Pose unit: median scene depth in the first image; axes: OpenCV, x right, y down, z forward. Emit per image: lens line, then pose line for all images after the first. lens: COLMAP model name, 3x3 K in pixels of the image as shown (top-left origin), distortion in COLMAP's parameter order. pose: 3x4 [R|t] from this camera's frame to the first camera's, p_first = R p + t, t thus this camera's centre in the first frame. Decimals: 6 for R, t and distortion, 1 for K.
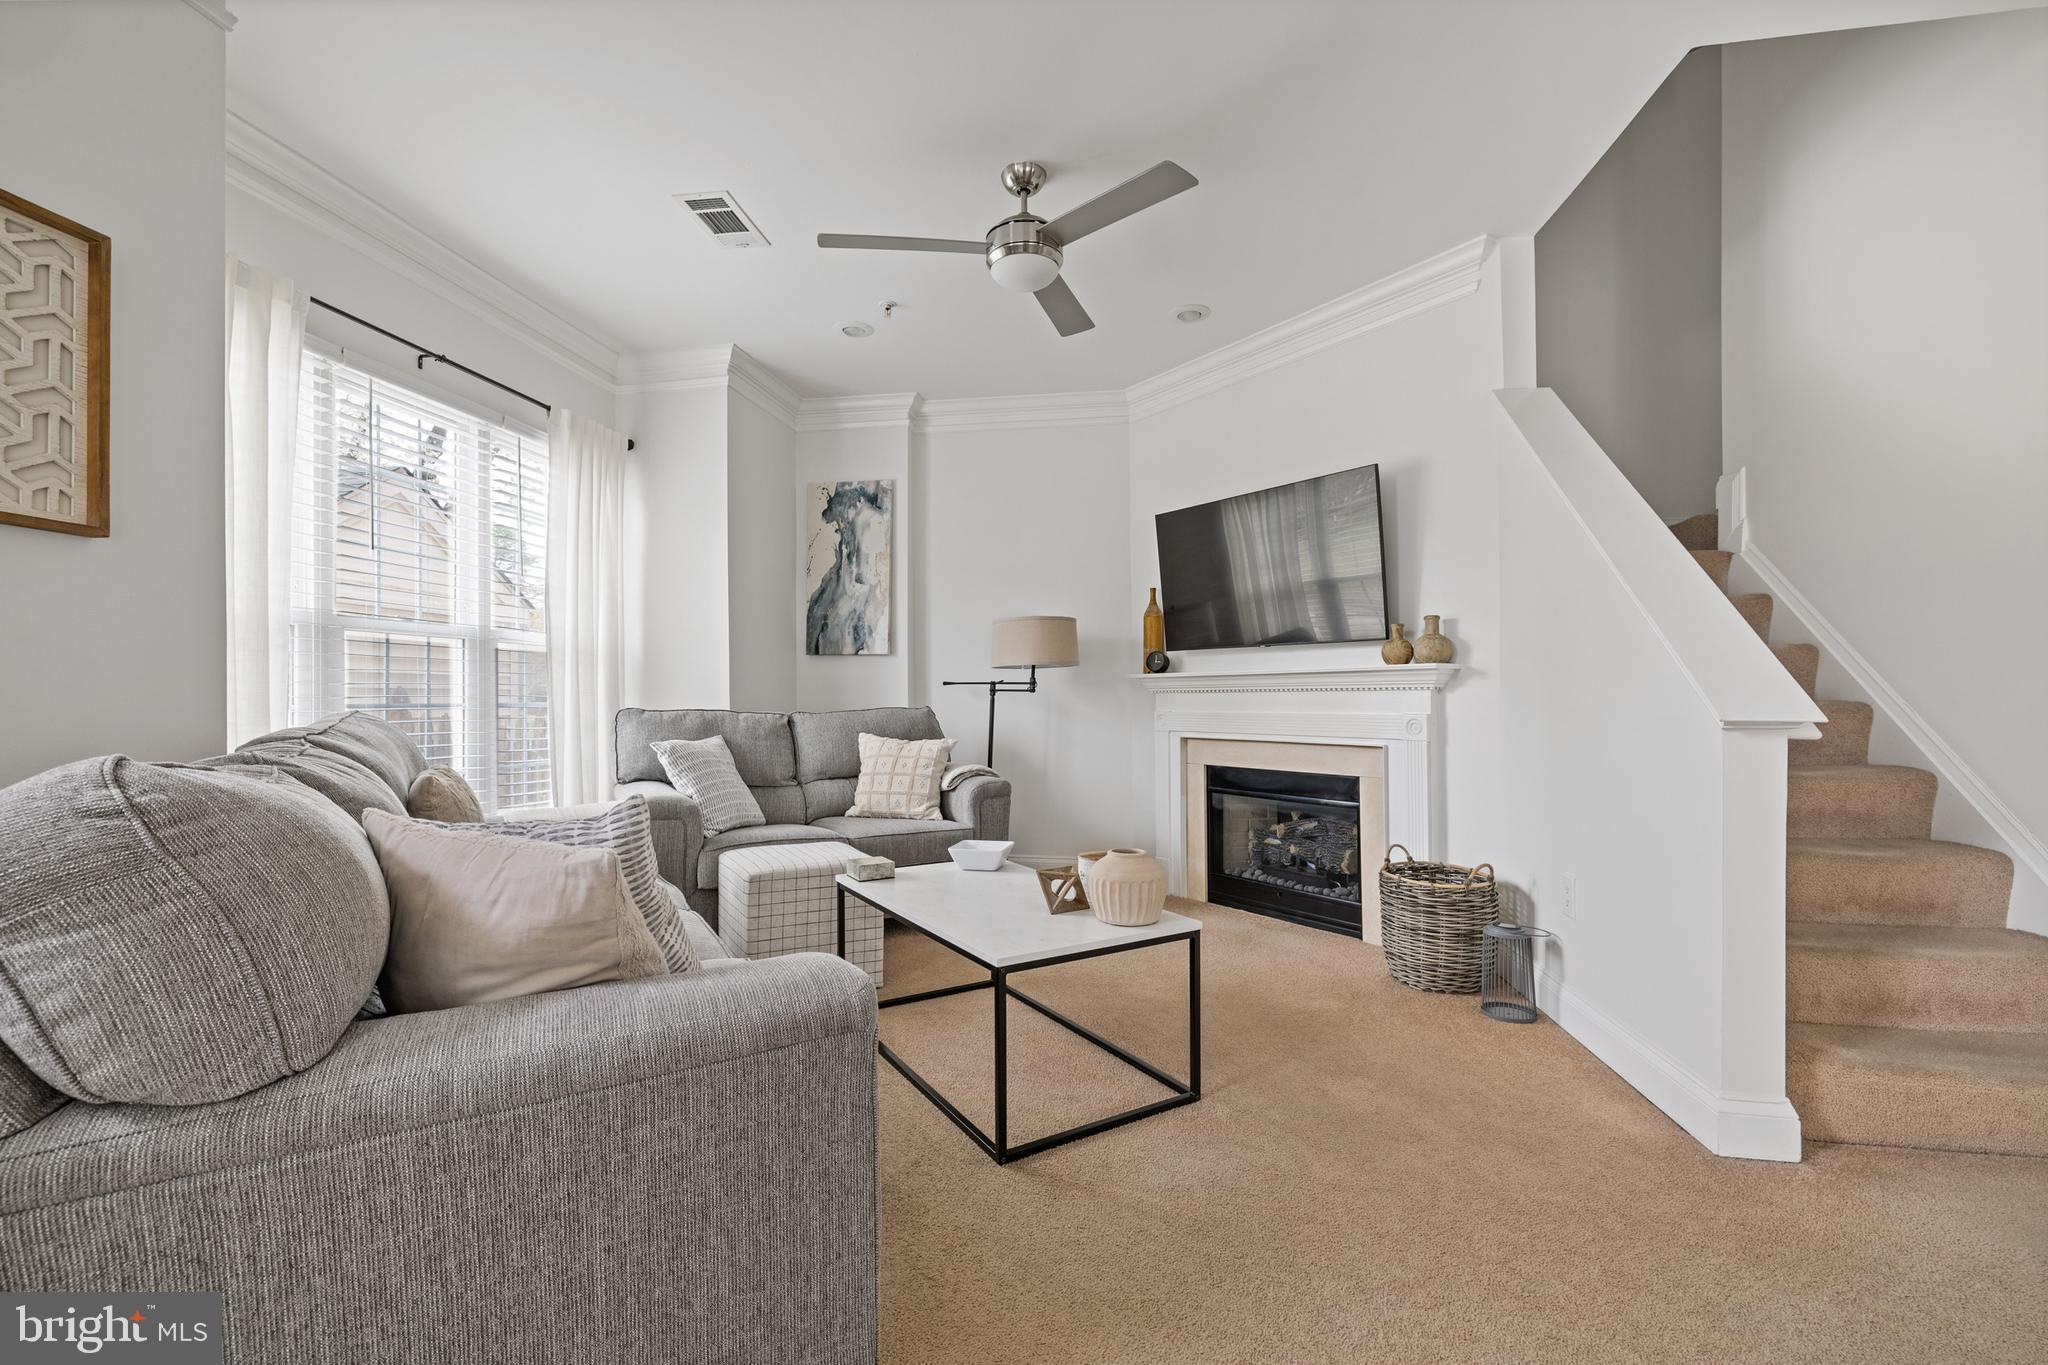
lens RADIAL K [[857.2, 0, 1016.7], [0, 857.2, 687.2], [0, 0, 1]] dist [-0.000227, 0.000722]
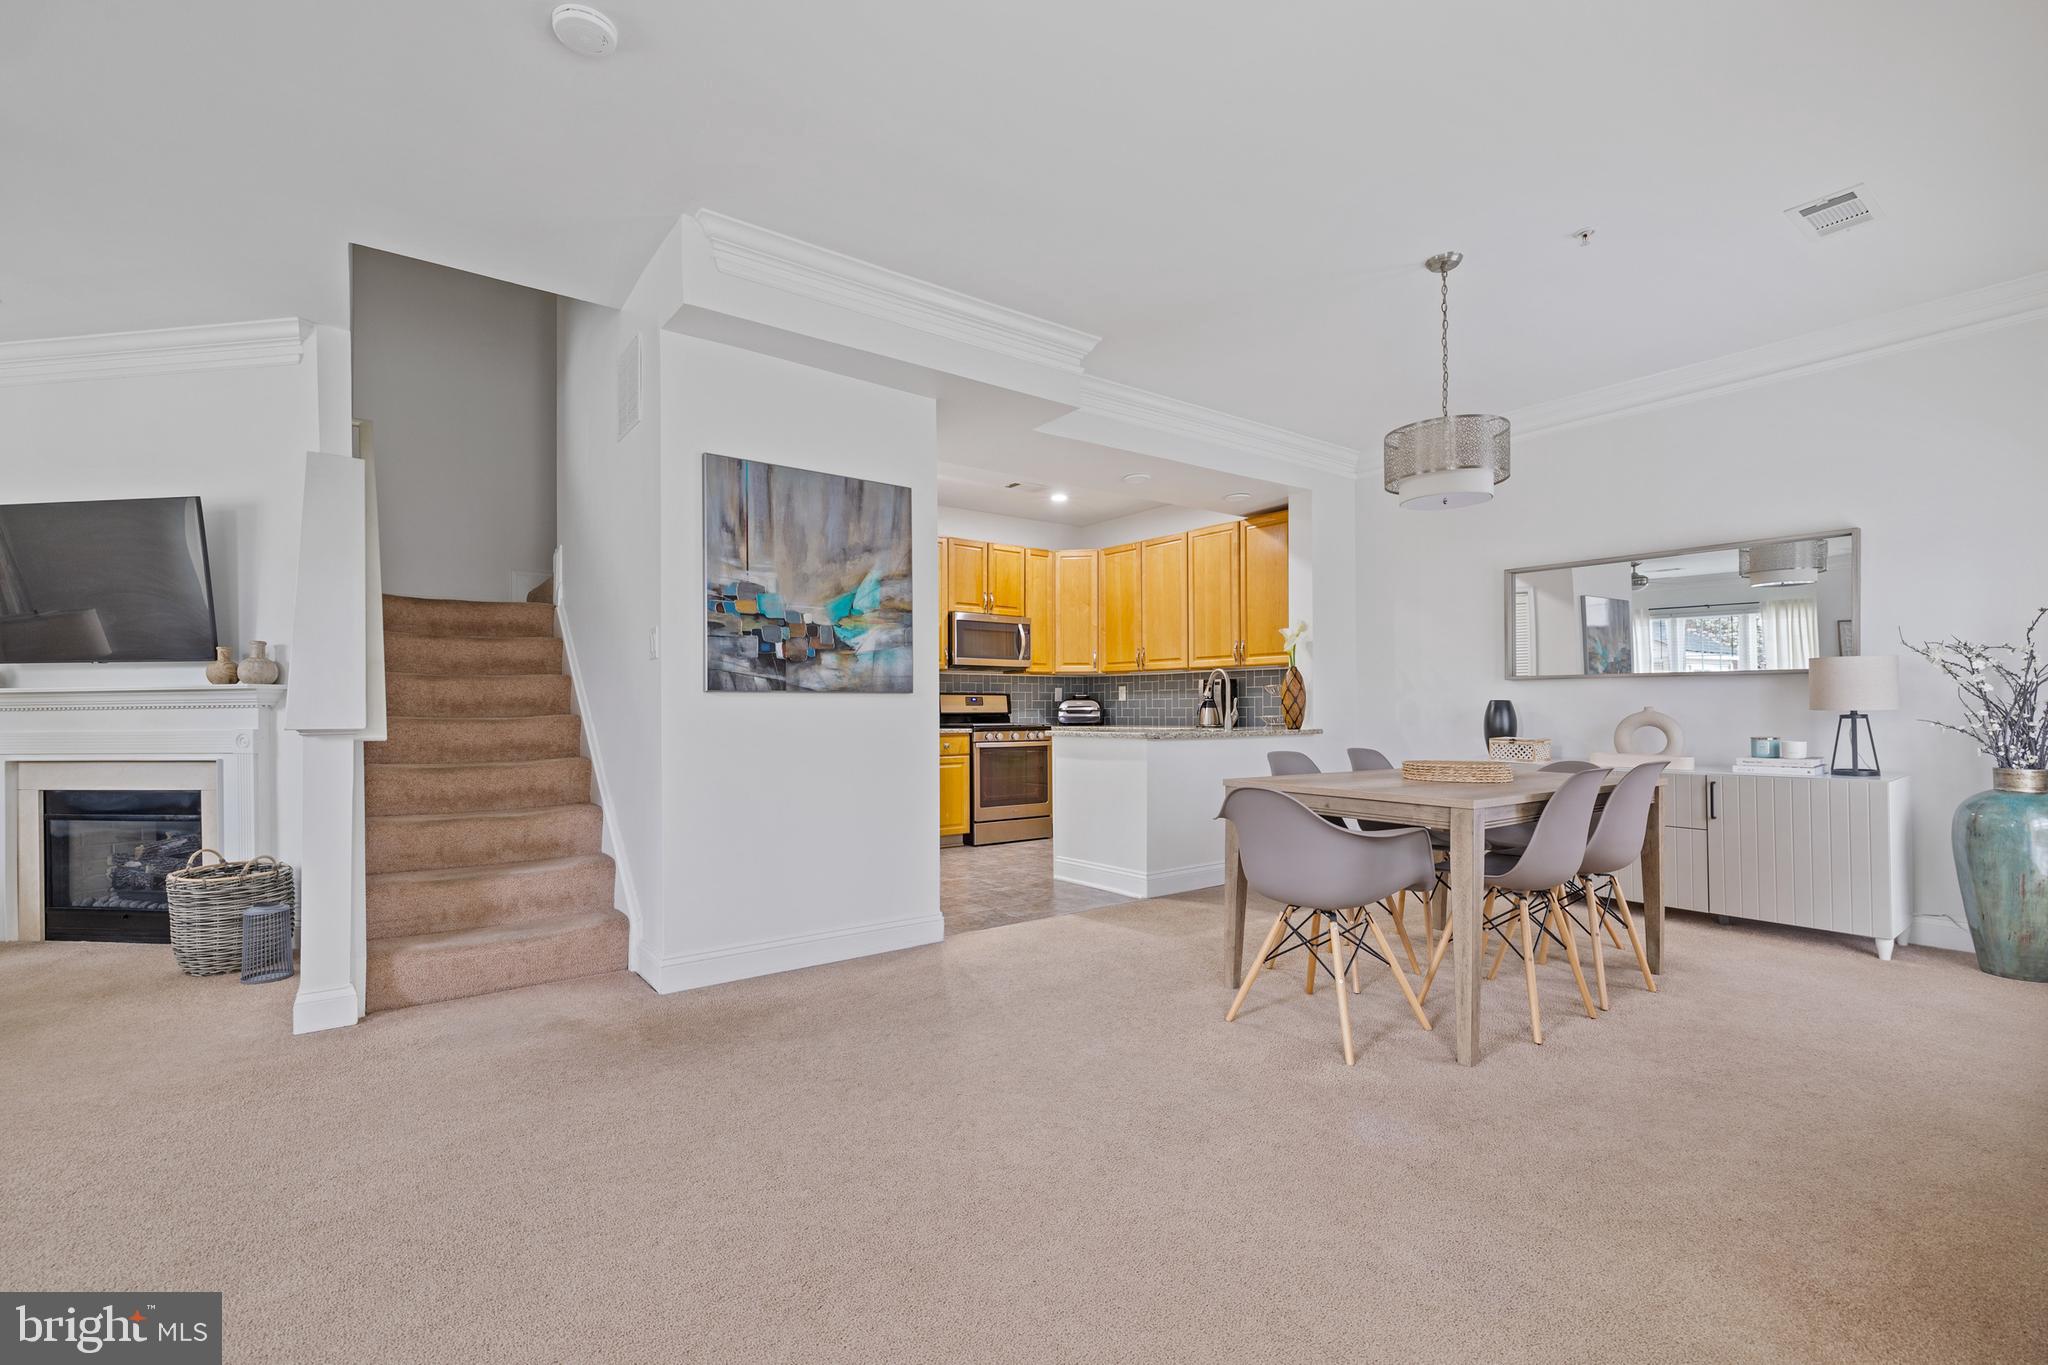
lens RADIAL K [[857.2, 0, 991.5], [0, 857.2, 704.5], [0, 0, 1]] dist [-0.000227, 0.000722]
pose [[0.697847, -0.002478, 0.716243, 0.347640], [0.000871, 0.999996, 0.002611, -0.002883], [-0.716247, -0.001198, 0.697846, -0.463650]]
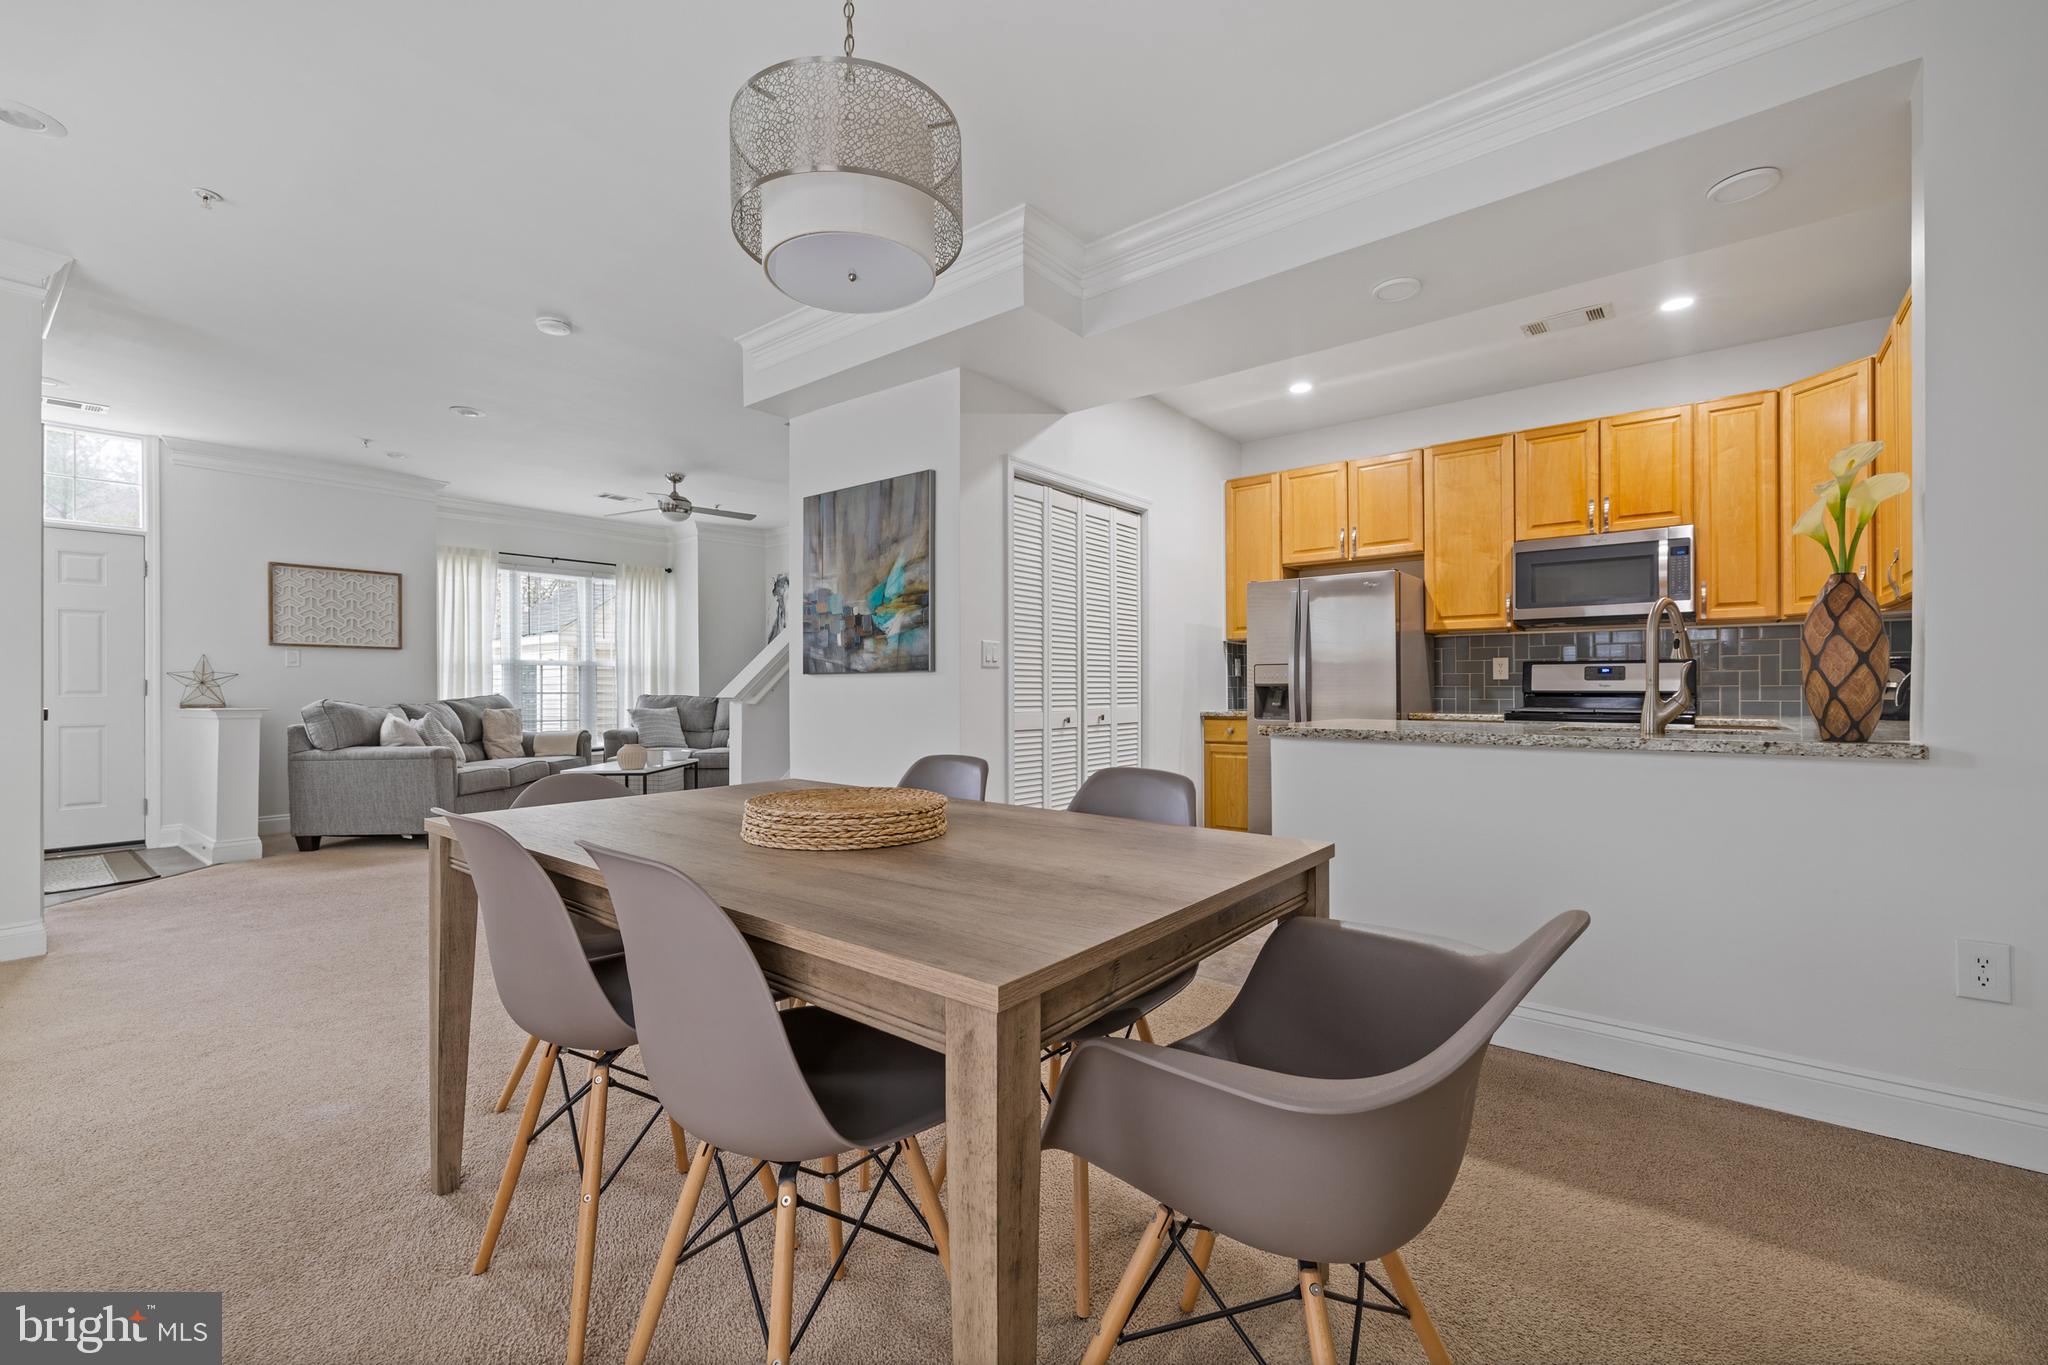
lens RADIAL K [[857.2, 0, 1043.6], [0, 857.2, 674.0], [0, 0, 1]] dist [-0.000227, 0.000722]
pose [[0.879911, -0.011923, -0.474989, 1.705277], [0.008657, 0.999921, -0.009063, -0.000106], [0.475059, 0.003862, 0.879945, -0.534214]]
